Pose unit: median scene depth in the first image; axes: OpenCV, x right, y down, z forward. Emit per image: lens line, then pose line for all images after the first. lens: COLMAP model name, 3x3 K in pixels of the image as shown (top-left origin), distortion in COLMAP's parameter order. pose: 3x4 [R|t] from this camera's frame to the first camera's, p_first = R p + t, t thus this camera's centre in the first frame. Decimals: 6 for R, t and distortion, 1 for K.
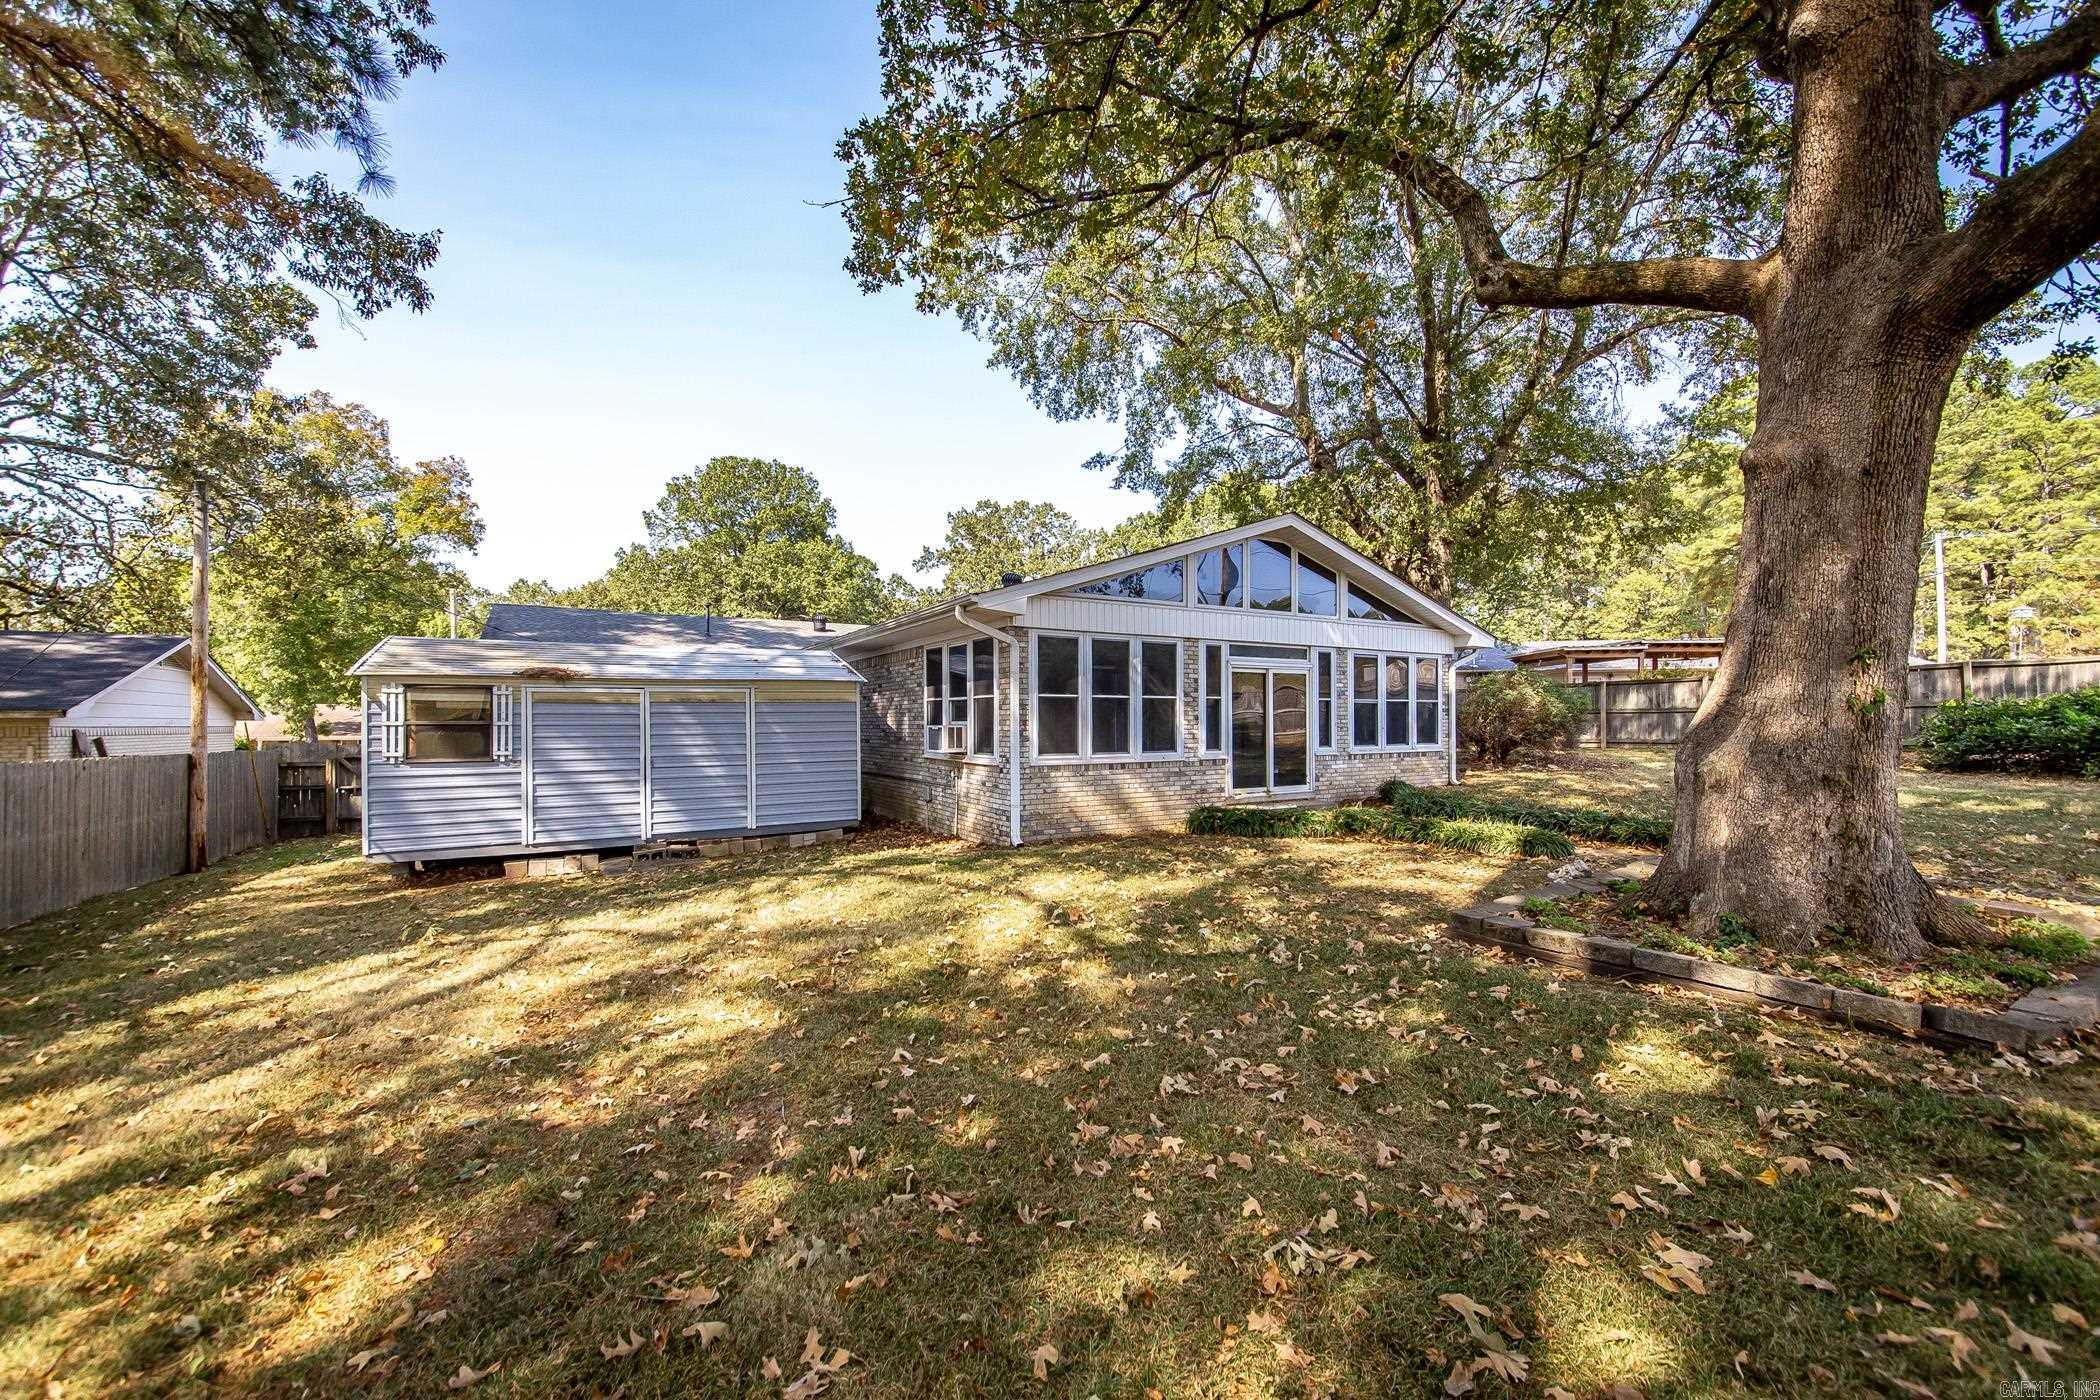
lens RADIAL K [[824.5, 0, 1051.5], [0, 824.5, 712.3], [0, 0, 1]] dist [0.003497, -0.000390]
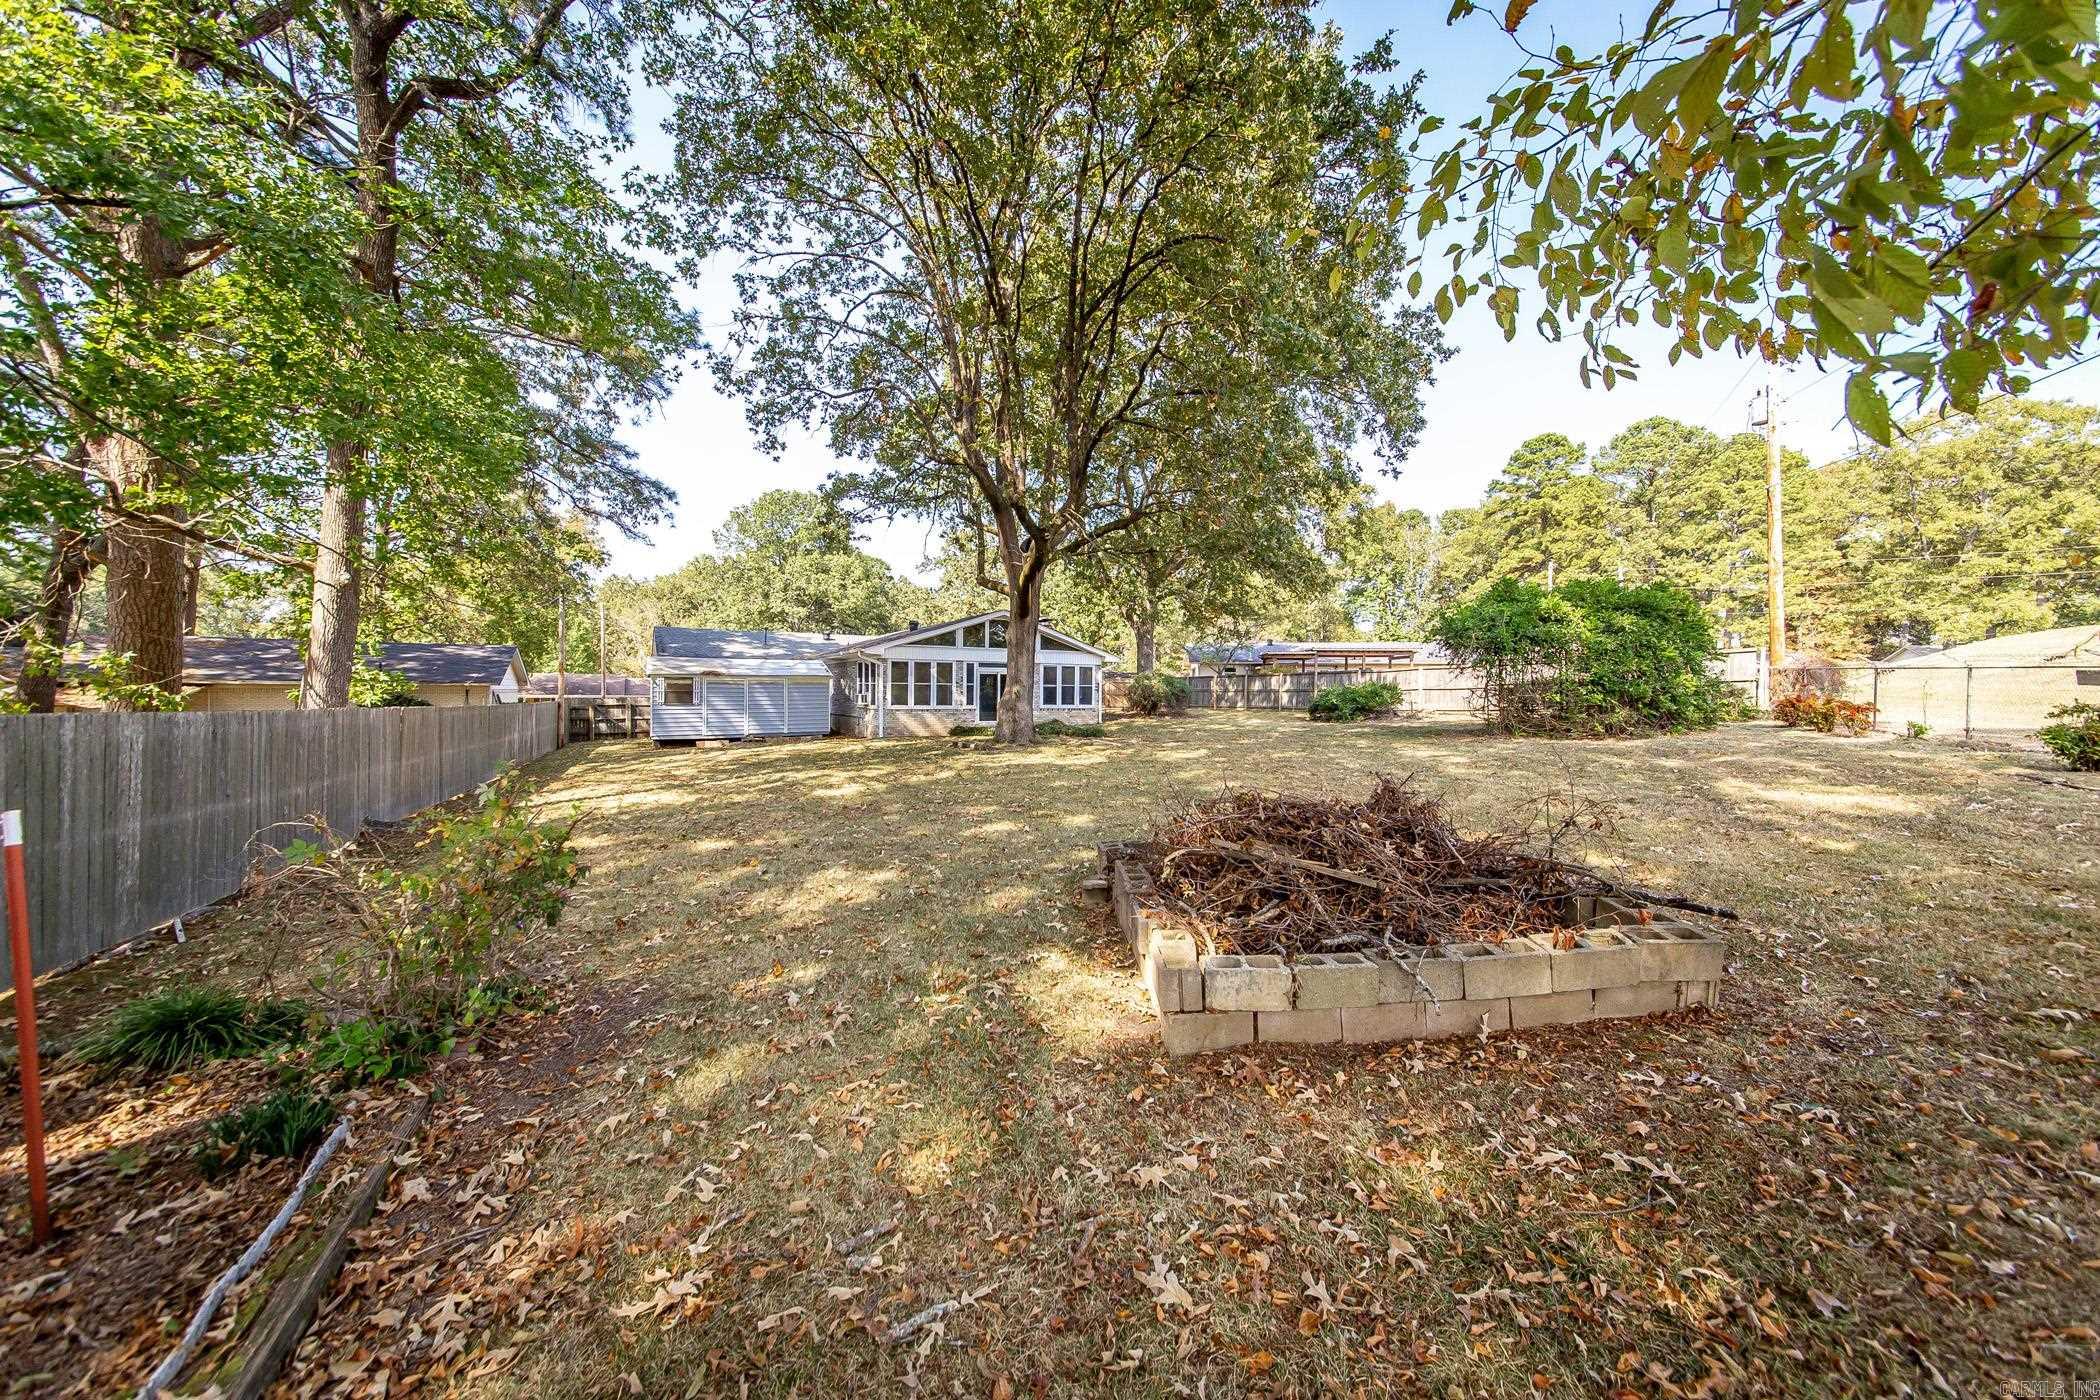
lens RADIAL K [[735.5, 0, 1045.8], [0, 735.5, 699.7], [0, 0, 1]] dist [0.002096, 0.000122]
pose [[0.999734, 0.013482, -0.018686, 0.485959], [-0.013027, 0.999620, 0.024300, -0.028894], [0.019007, -0.024050, 0.999530, -1.266134]]
